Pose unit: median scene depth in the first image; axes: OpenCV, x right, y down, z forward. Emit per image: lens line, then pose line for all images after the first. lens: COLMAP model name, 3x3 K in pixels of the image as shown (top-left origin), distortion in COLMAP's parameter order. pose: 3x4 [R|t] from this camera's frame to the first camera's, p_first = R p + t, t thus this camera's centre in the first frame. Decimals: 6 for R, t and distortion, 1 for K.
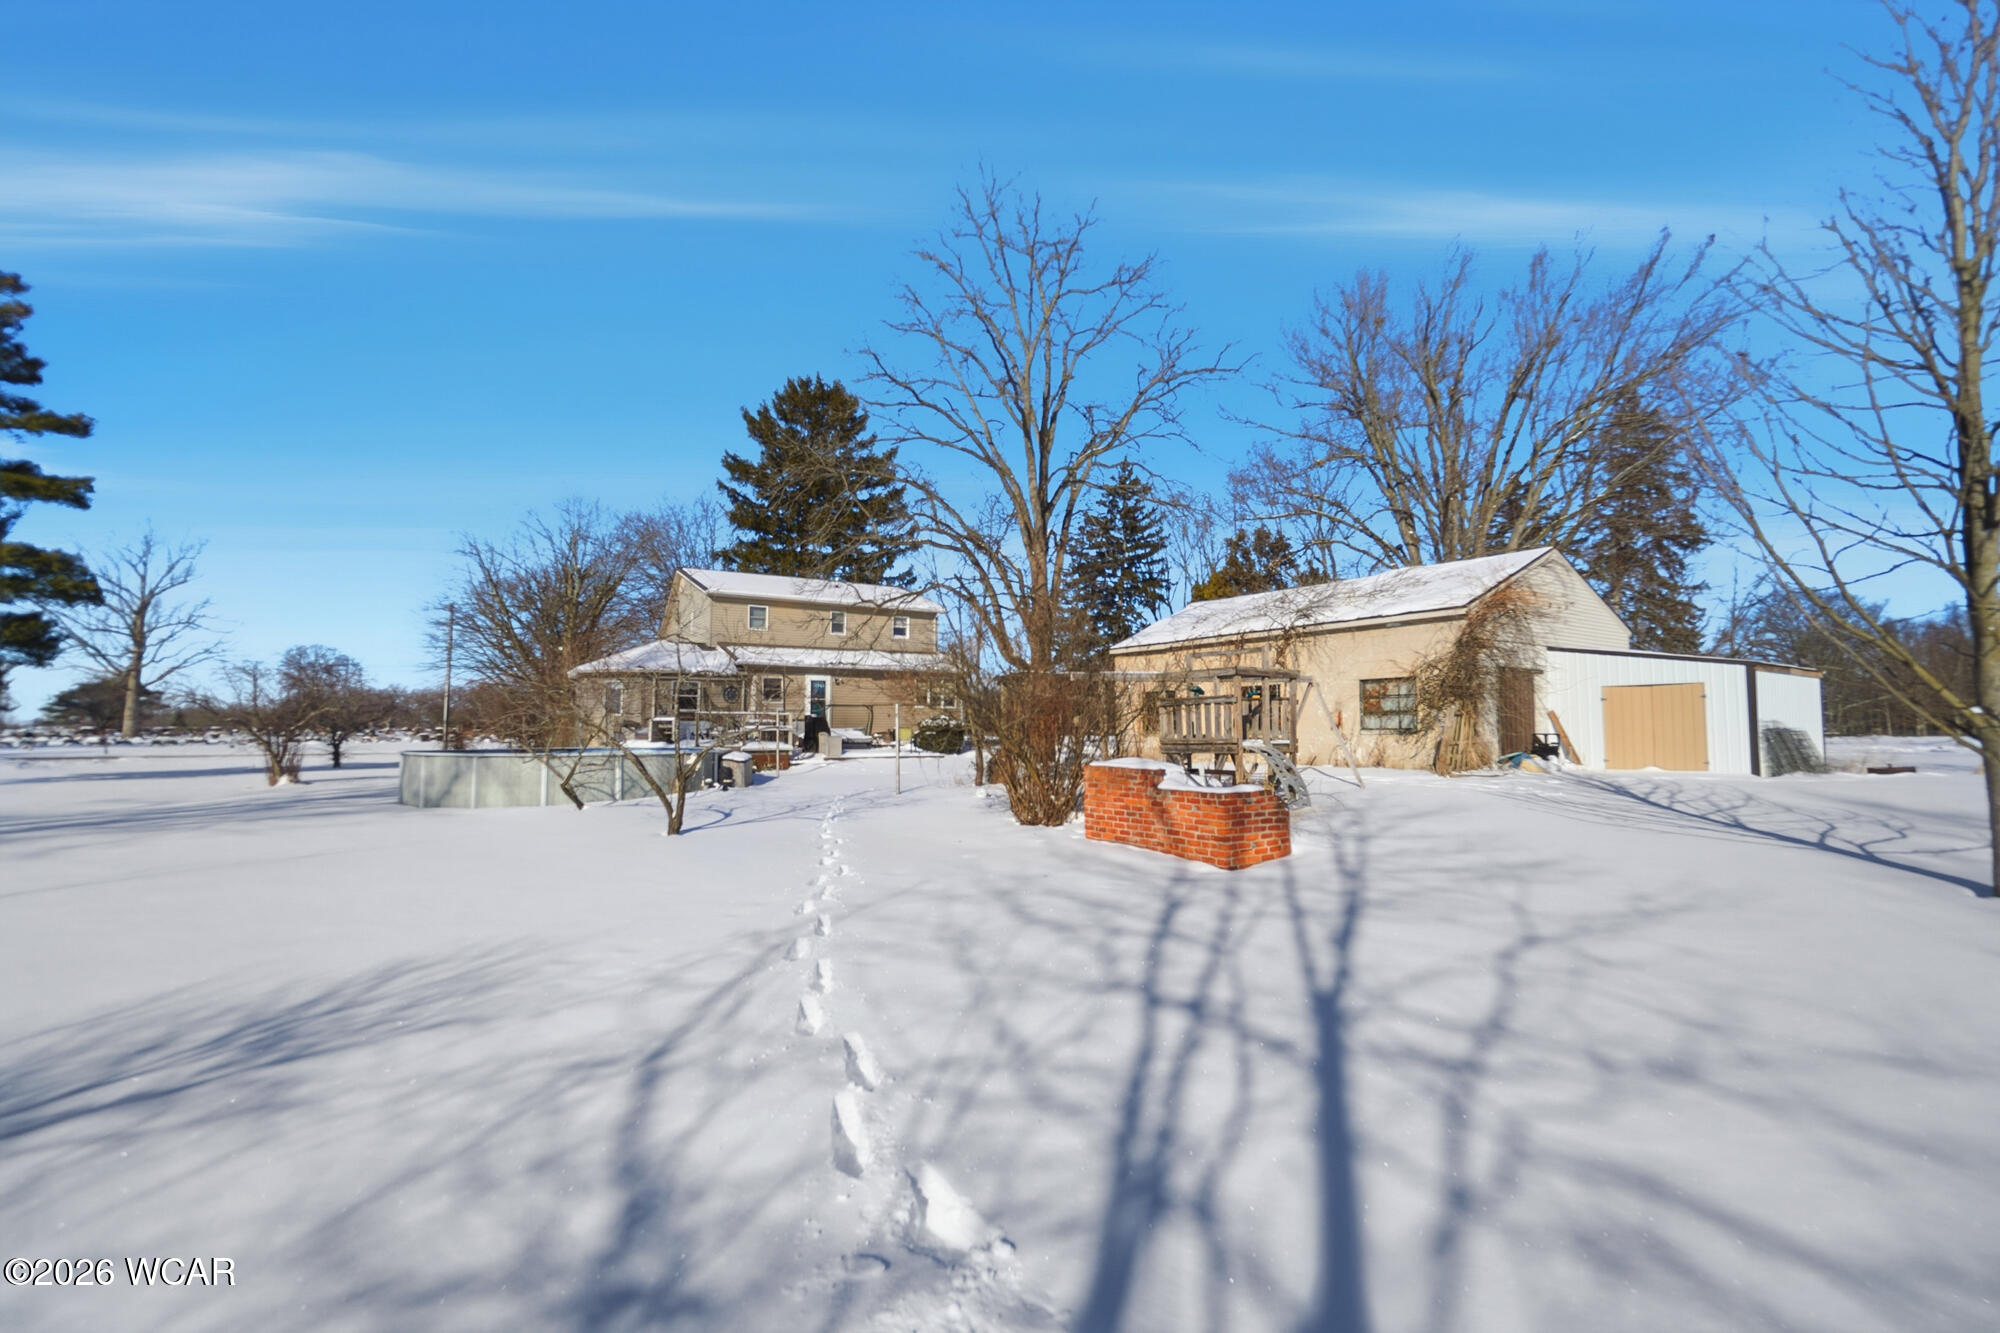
lens RADIAL K [[907.3, 0, 997.3], [0, 907.3, 701.8], [0, 0, 1]] dist [-0.012125, 0.000000]
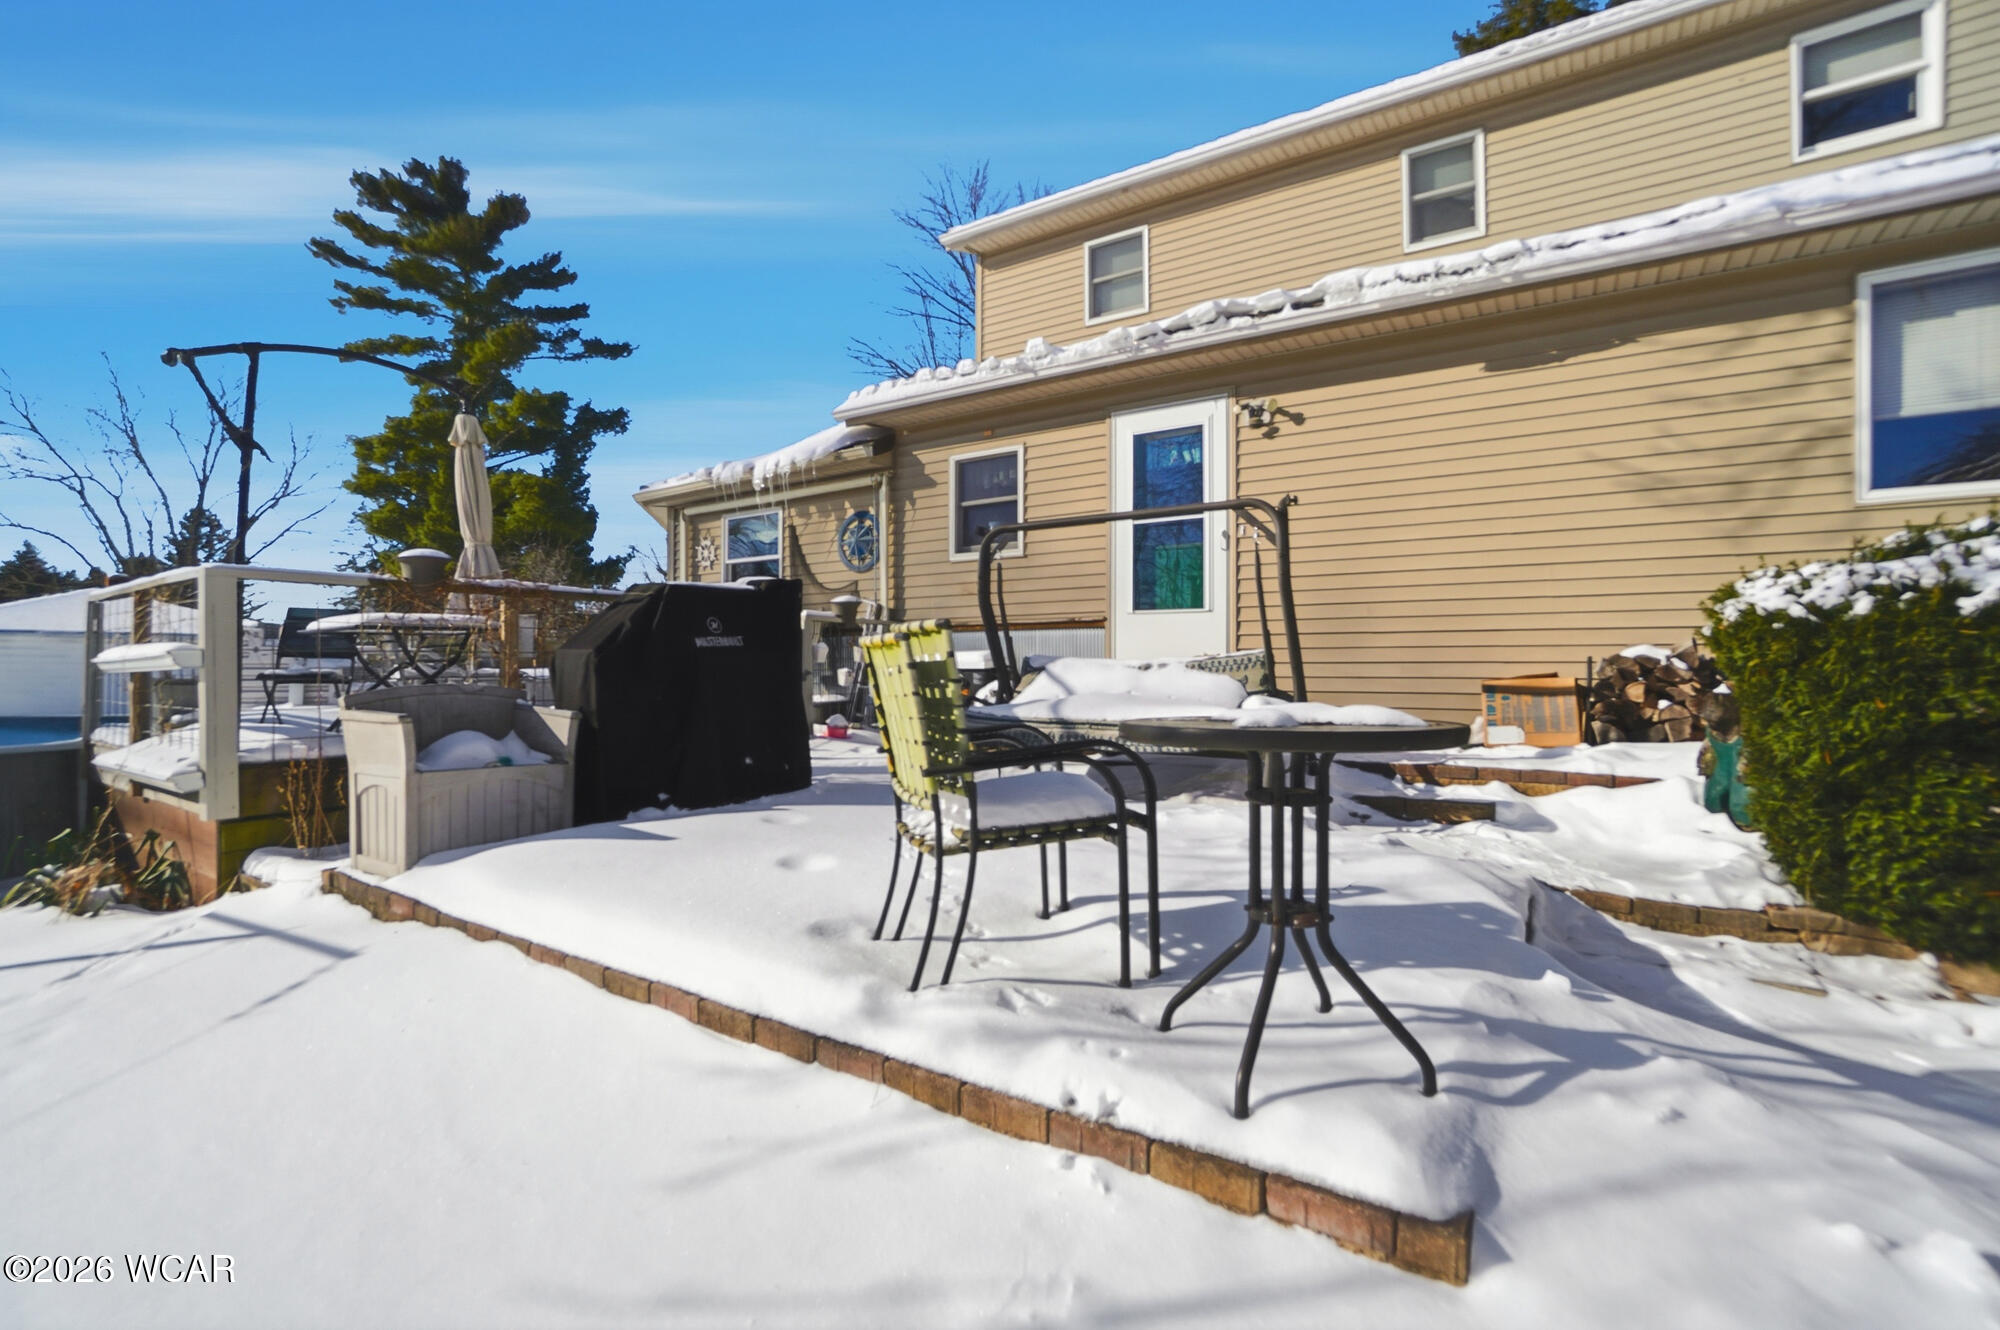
lens RADIAL K [[892.8, 0, 1000.0], [0, 892.8, 665.0], [0, 0, 1]] dist [-0.058849, 0.026201]
pose [[0.413073, -0.007703, -0.910665, -0.022889], [0.034120, 0.999393, 0.007023, 0.024147], [0.910059, -0.033973, 0.413085, 0.755538]]
